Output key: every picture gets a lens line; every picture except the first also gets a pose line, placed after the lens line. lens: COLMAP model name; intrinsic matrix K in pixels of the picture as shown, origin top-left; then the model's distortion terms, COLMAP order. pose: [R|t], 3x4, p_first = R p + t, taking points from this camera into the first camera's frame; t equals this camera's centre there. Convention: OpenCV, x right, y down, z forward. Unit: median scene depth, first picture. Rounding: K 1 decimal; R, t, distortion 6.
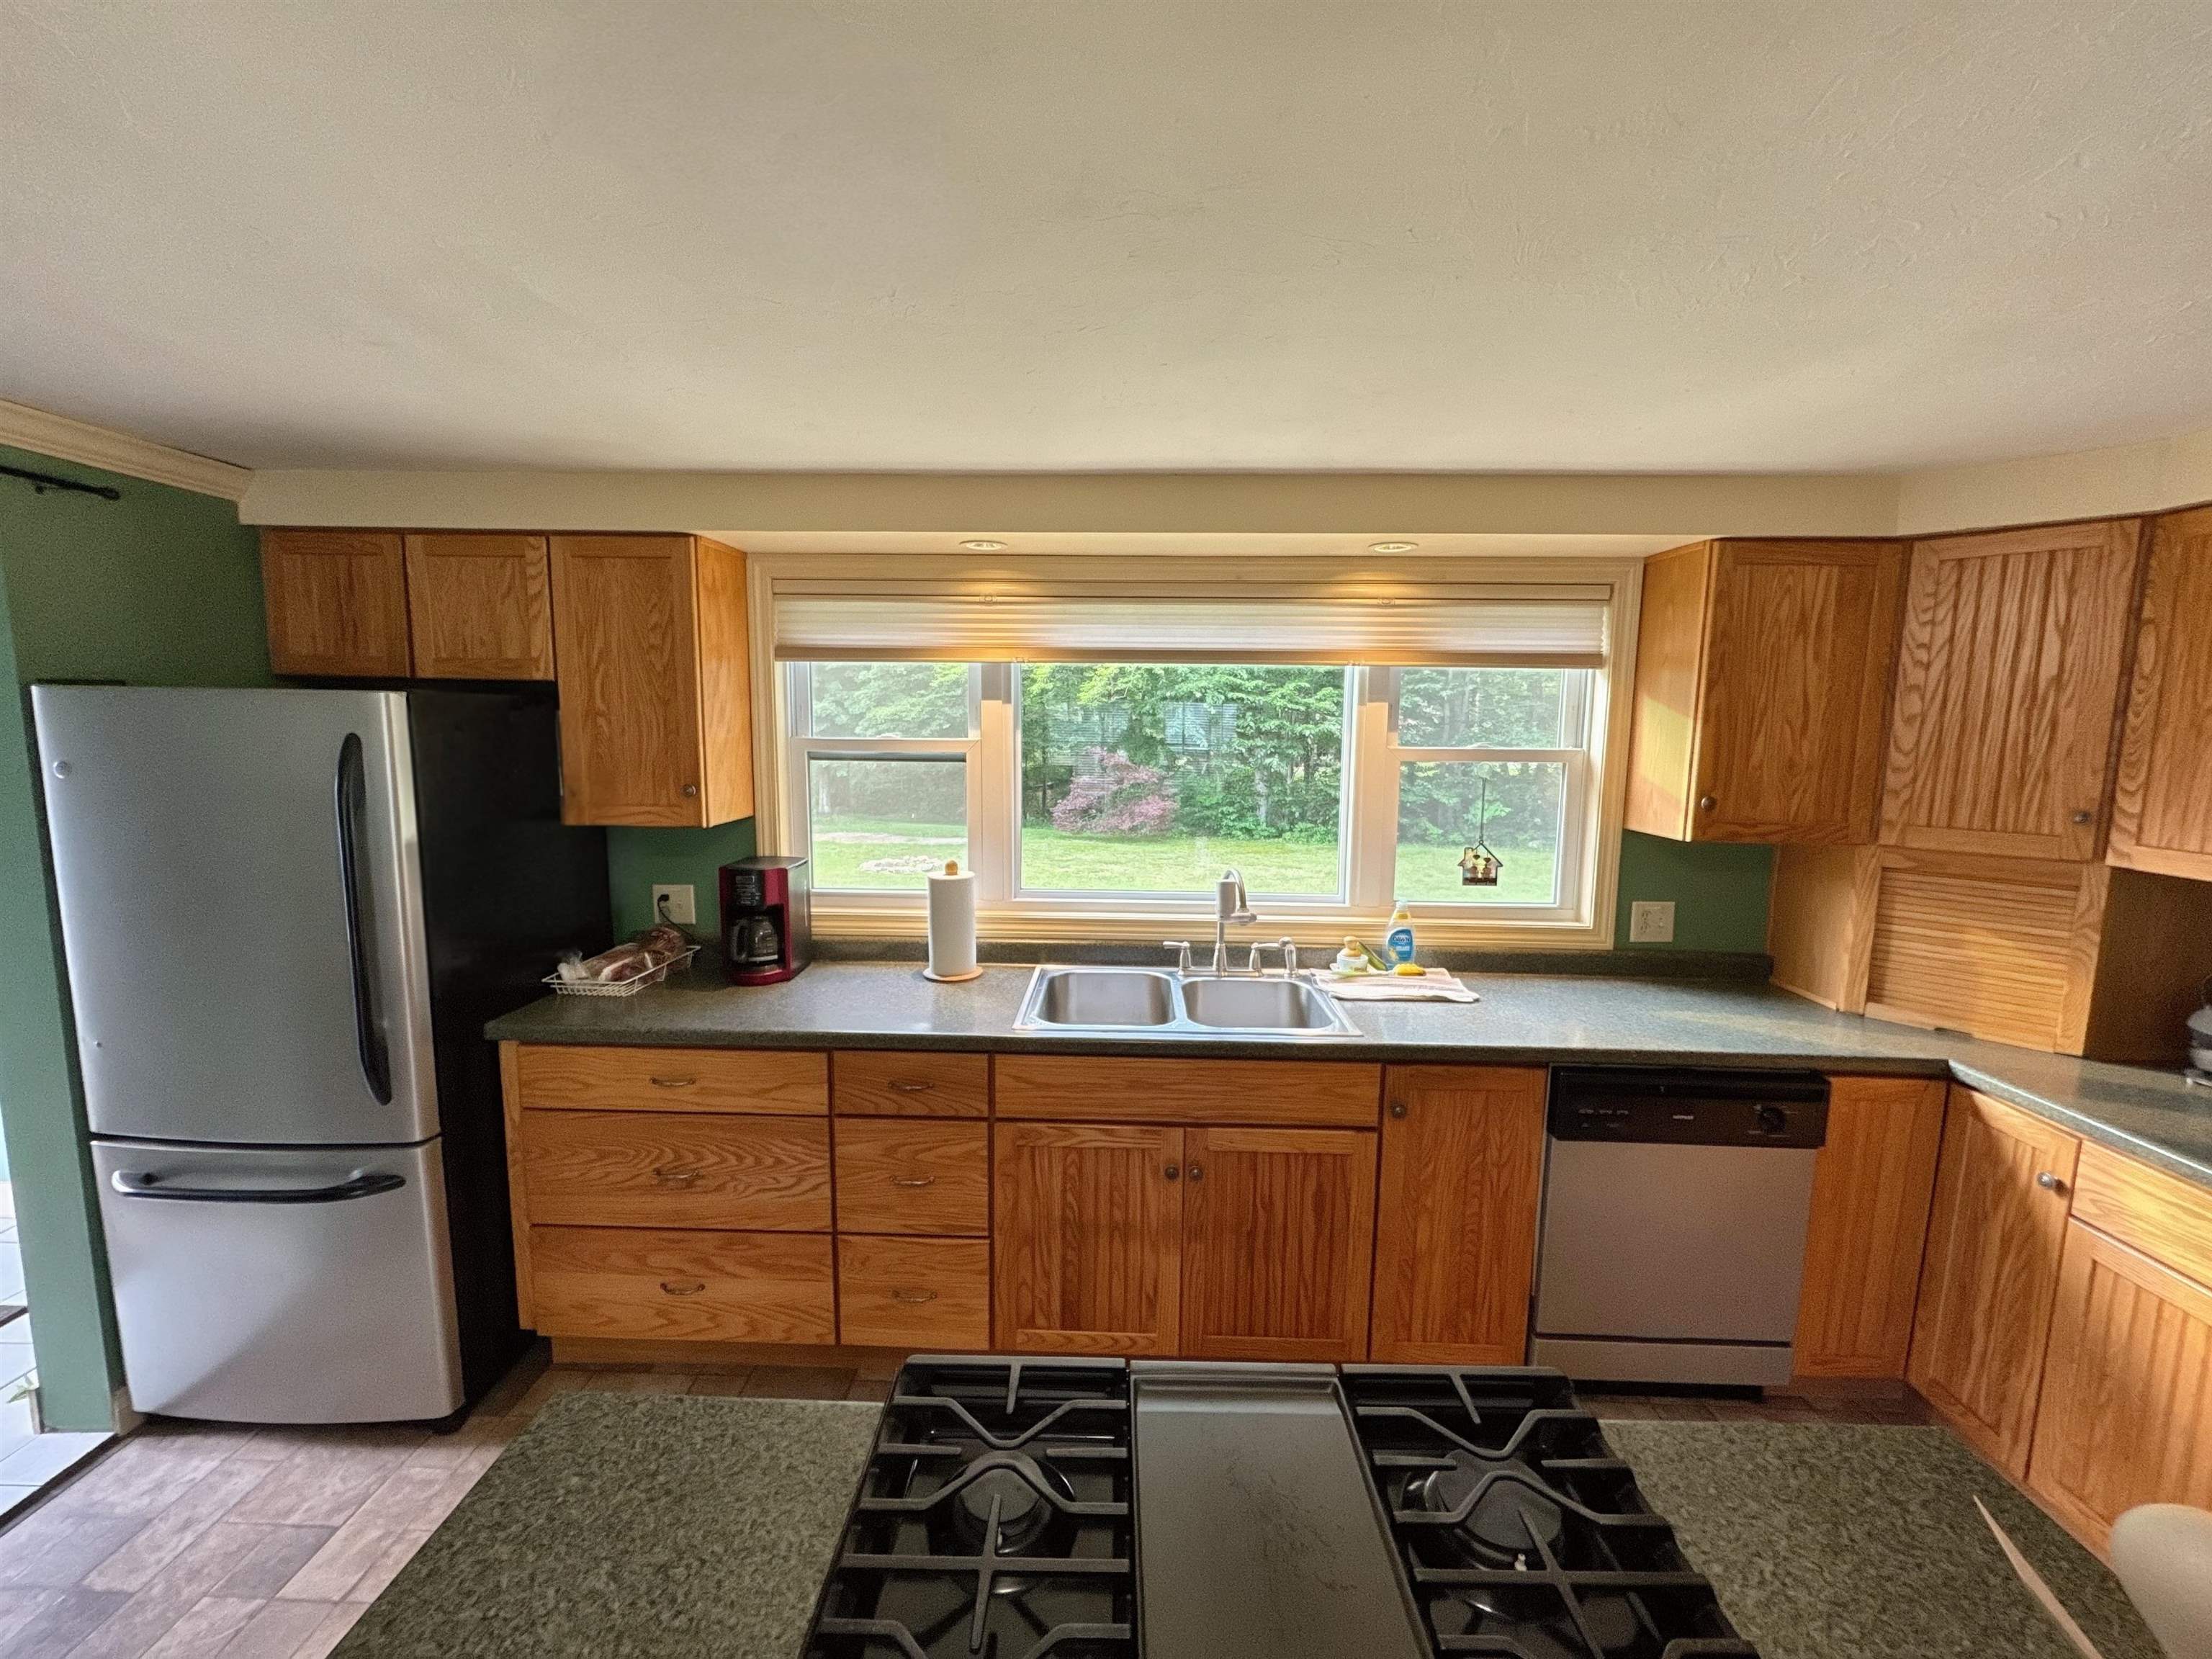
lens RADIAL K [[883.4, 0, 1108.3], [0, 883.4, 829.1], [0, 0, 1]] dist [-0.000880, -0.000376]
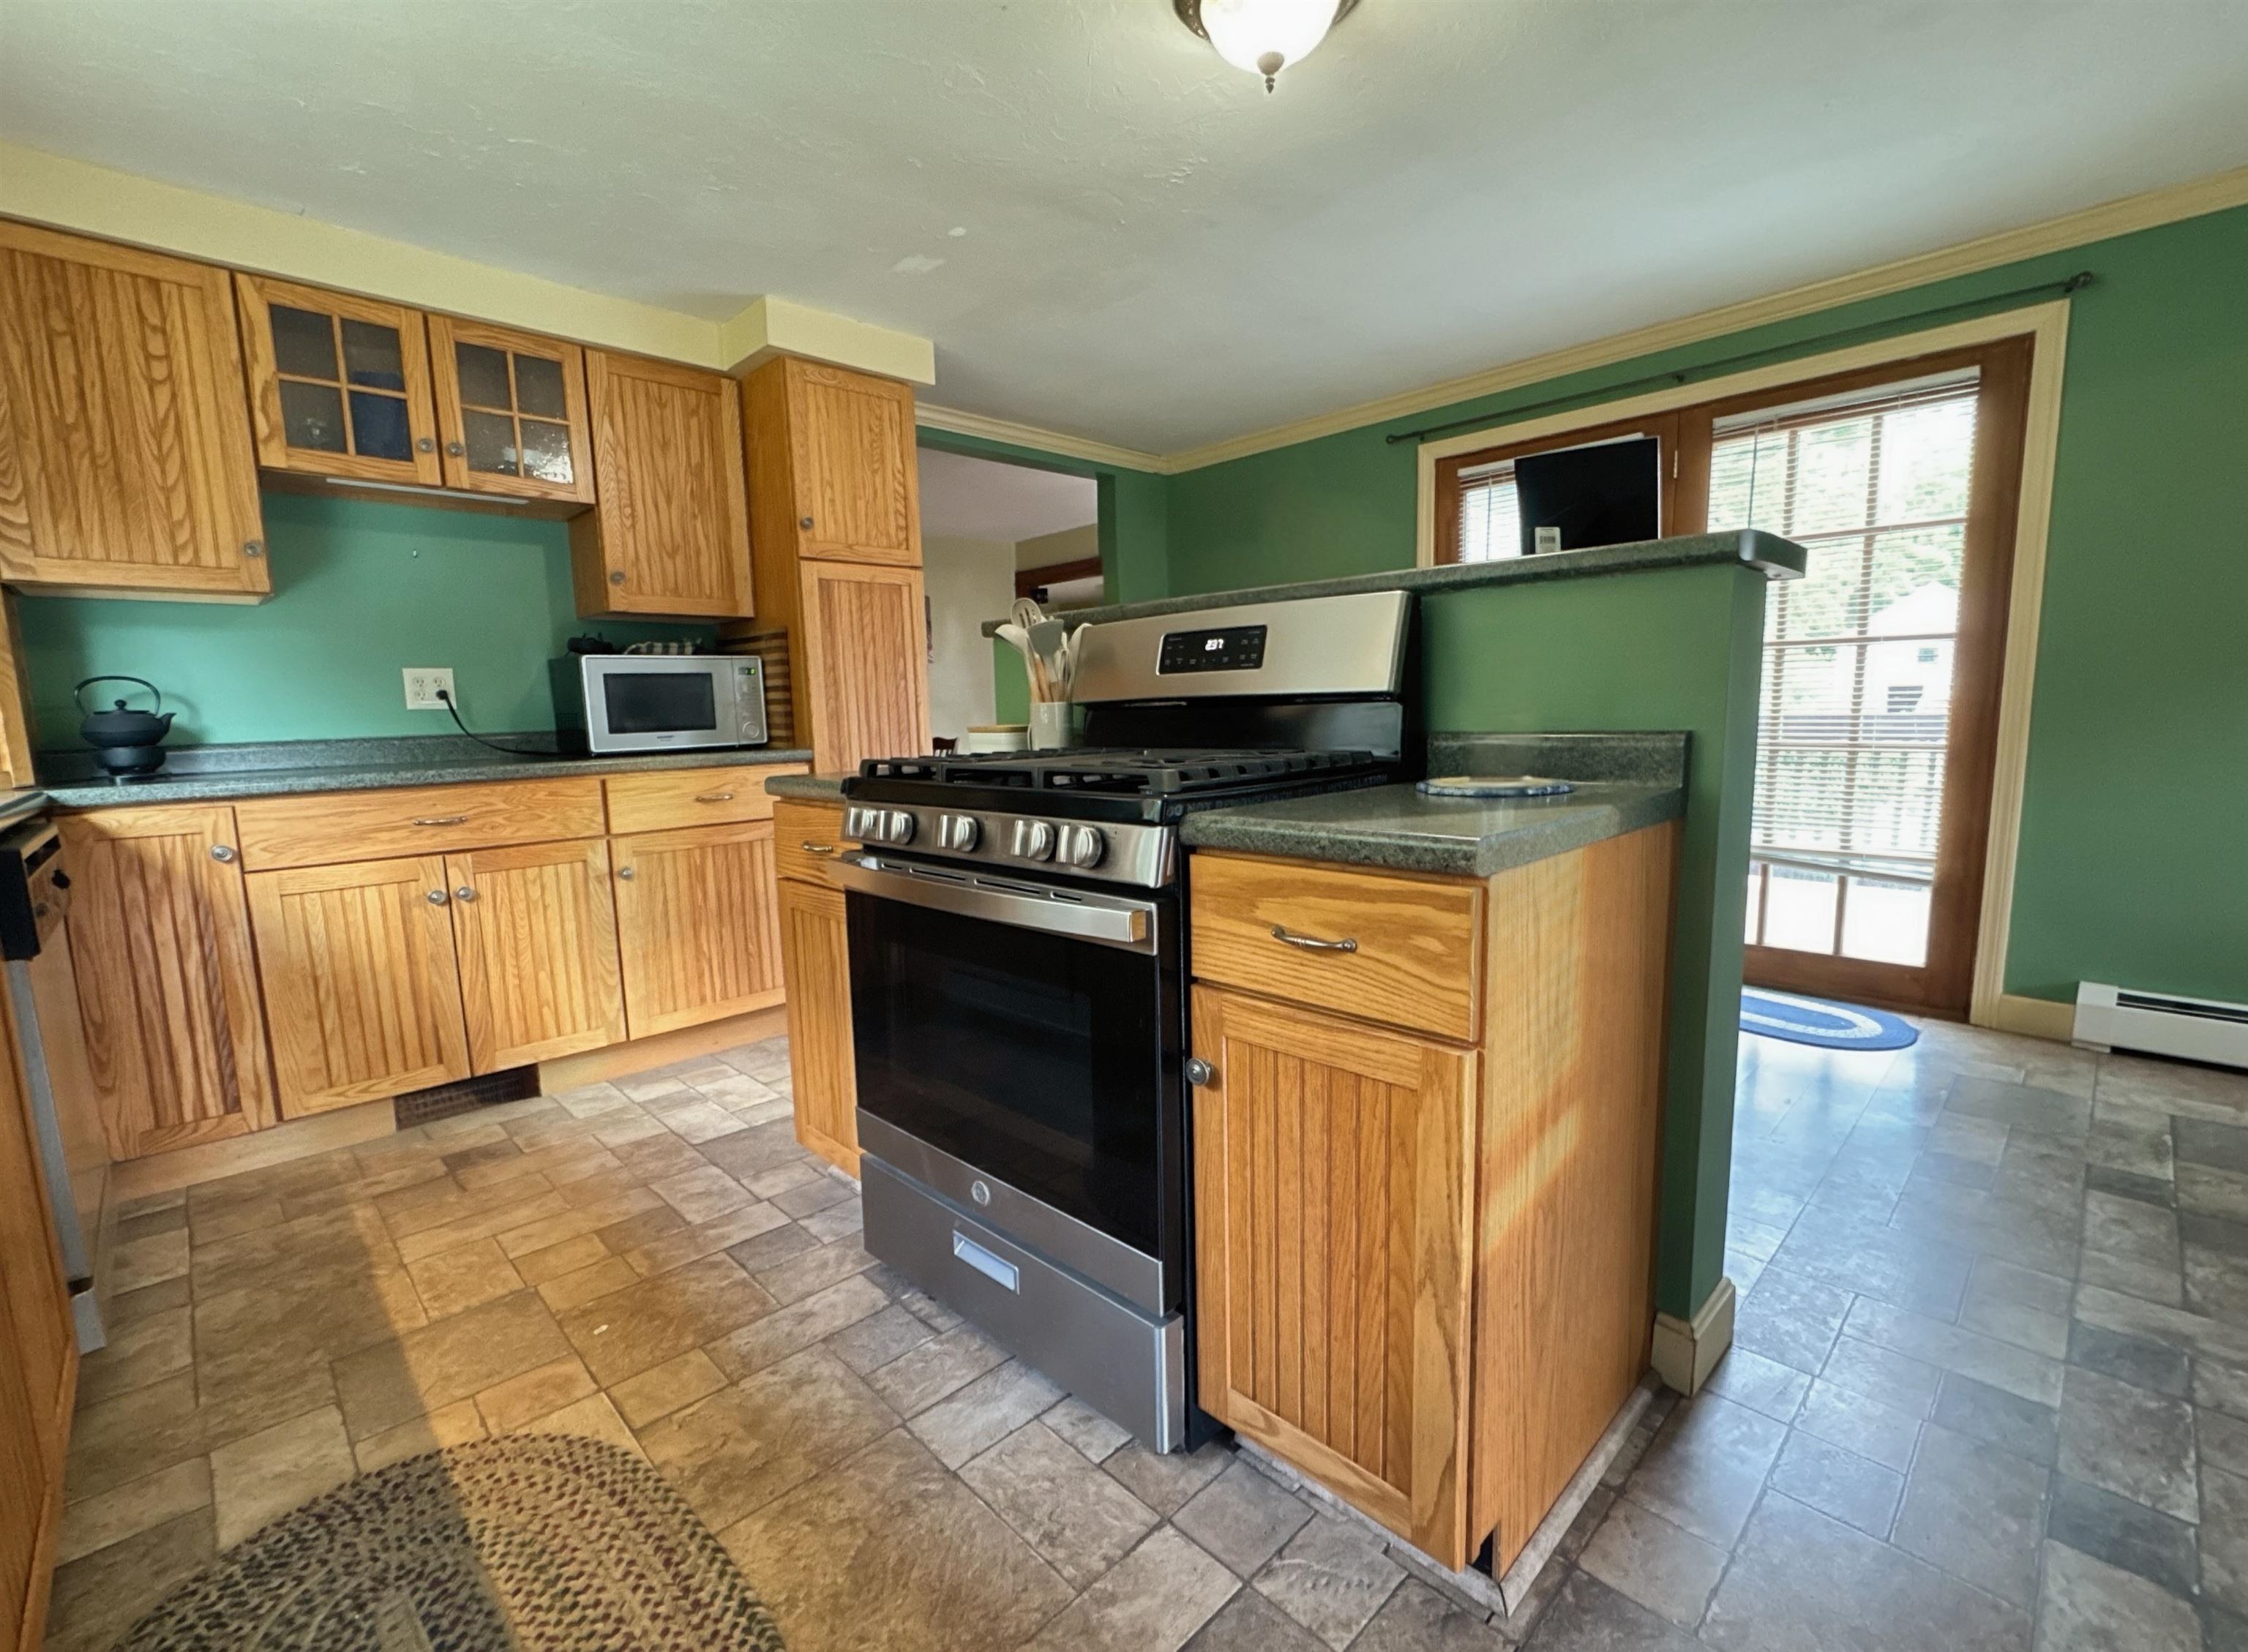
lens RADIAL K [[979.5, 0, 1129.8], [0, 979.5, 838.3], [0, 0, 1]] dist [-0.002852, -0.000398]
pose [[-0.720409, -0.086967, 0.688075, -0.462758], [0.100526, 0.968537, 0.227665, 0.173454], [-0.686225, 0.233181, -0.689000, 0.839111]]
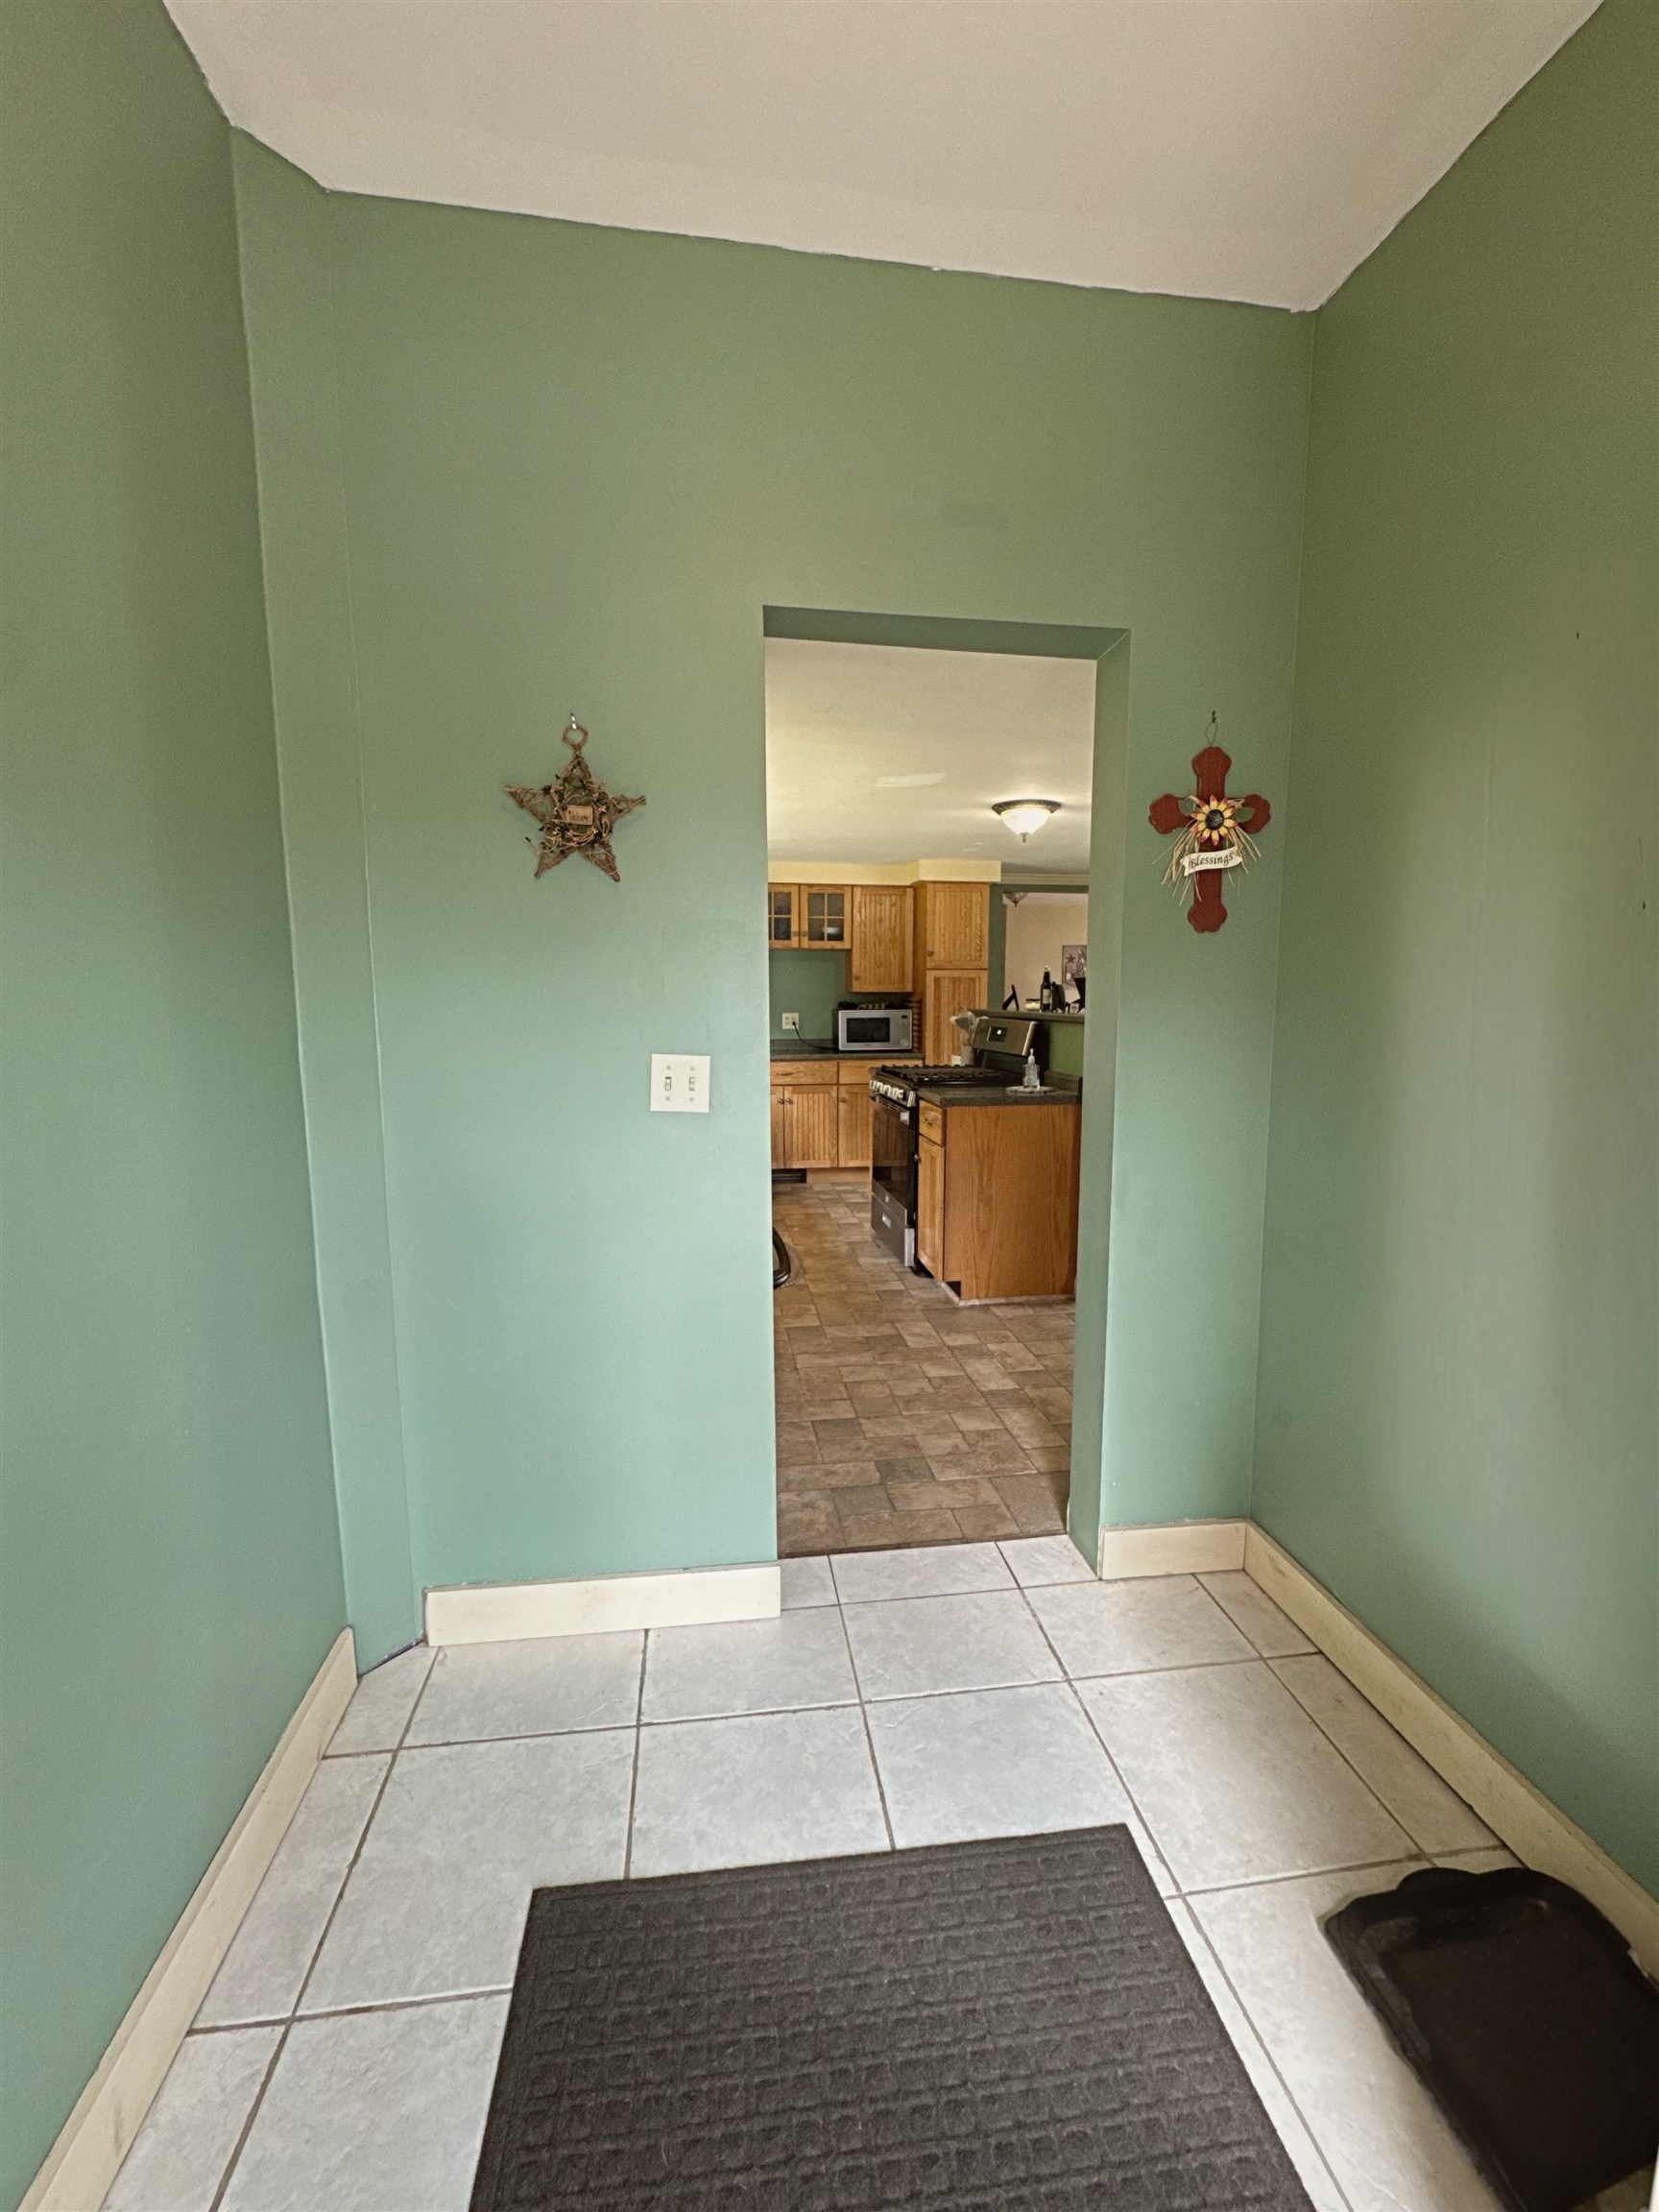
lens RADIAL K [[884.8, 0, 829.5], [0, 884.8, 1106.0], [0, 0, 1]] dist [0.000534, 0.000128]
pose [[-0.175626, -0.132526, 0.975496, -1.865375], [0.114985, 0.981354, 0.154023, 0.018628], [-0.977719, 0.139218, -0.157112, 0.916560]]
